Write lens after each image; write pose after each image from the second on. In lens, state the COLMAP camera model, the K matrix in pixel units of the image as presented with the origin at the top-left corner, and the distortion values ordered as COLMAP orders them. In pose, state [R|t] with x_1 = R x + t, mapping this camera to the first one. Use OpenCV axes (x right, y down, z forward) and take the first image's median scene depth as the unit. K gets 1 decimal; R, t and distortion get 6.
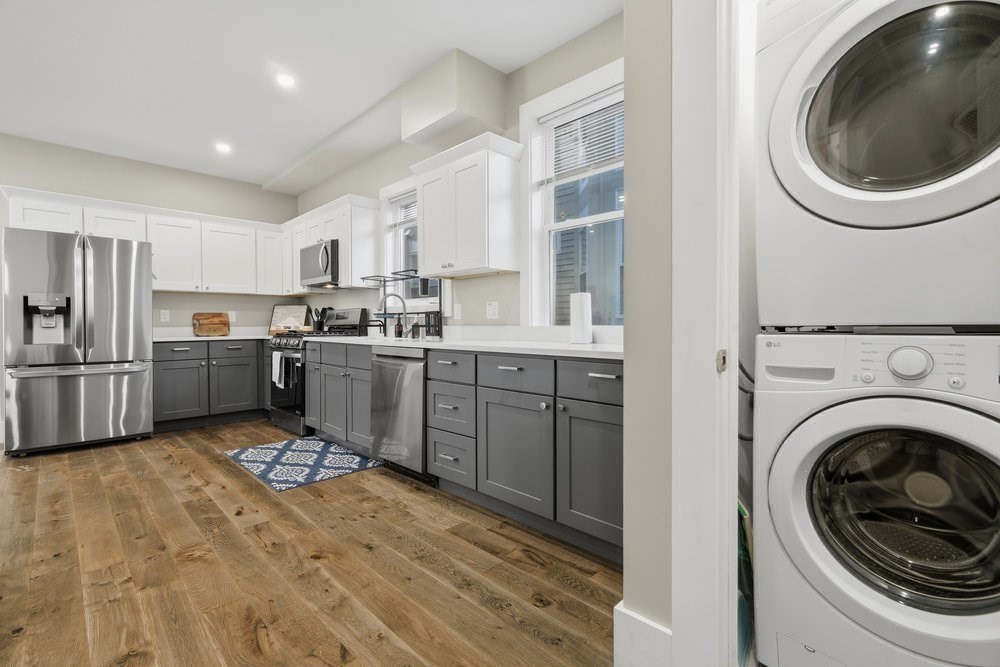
lens RADIAL K [[462.7, 0, 501.6], [0, 462.7, 328.7], [0, 0, 1]] dist [0.000153, 0.000227]
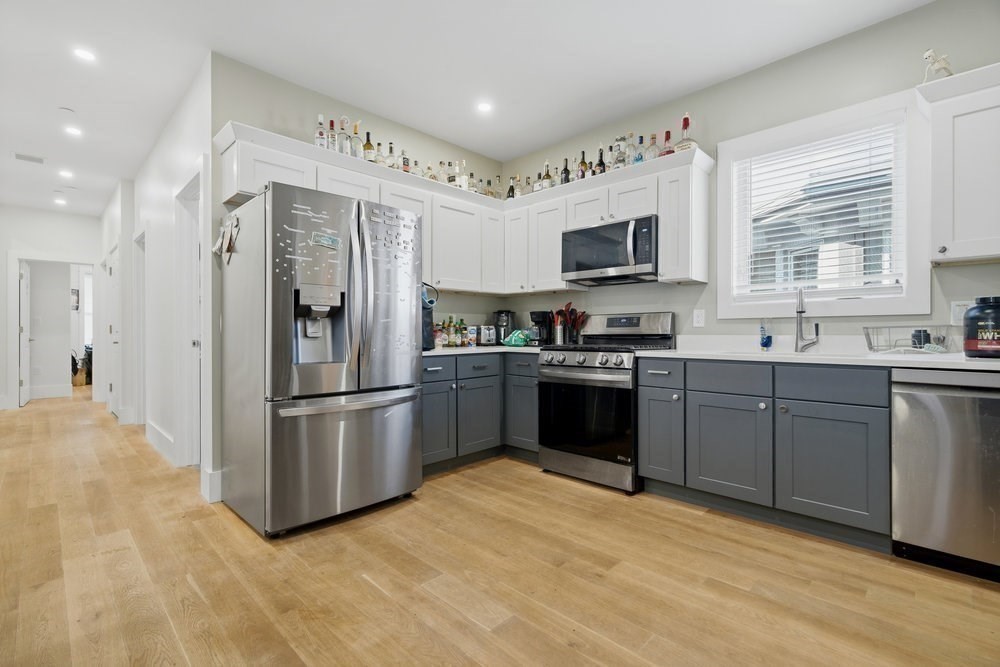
lens RADIAL K [[446.8, 0, 504.2], [0, 446.8, 338.4], [0, 0, 1]] dist [0.002635, 0.000994]
pose [[0.997589, -0.001617, 0.069381, -0.669435], [0.001268, 0.999986, 0.005069, -0.005993], [-0.069388, -0.004969, 0.997577, 0.337346]]
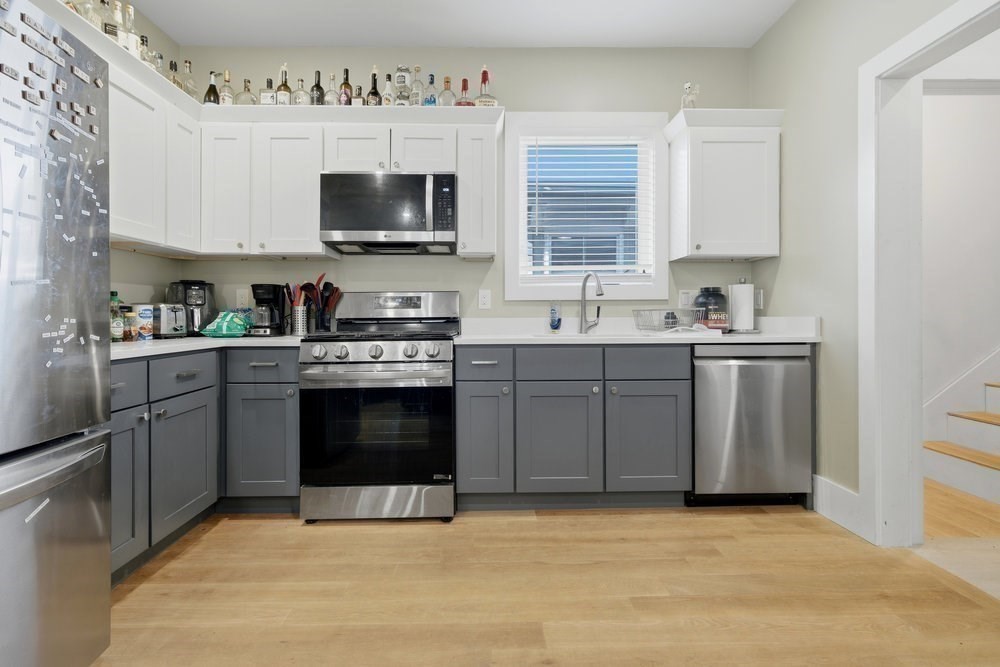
lens RADIAL K [[462.7, 0, 501.4], [0, 462.7, 319.4], [0, 0, 1]] dist [0.000153, 0.000227]
pose [[0.658548, -0.006012, 0.752515, -0.805049], [0.010042, 0.999949, -0.000799, -0.004353], [-0.752472, 0.008083, 0.658575, 0.587312]]
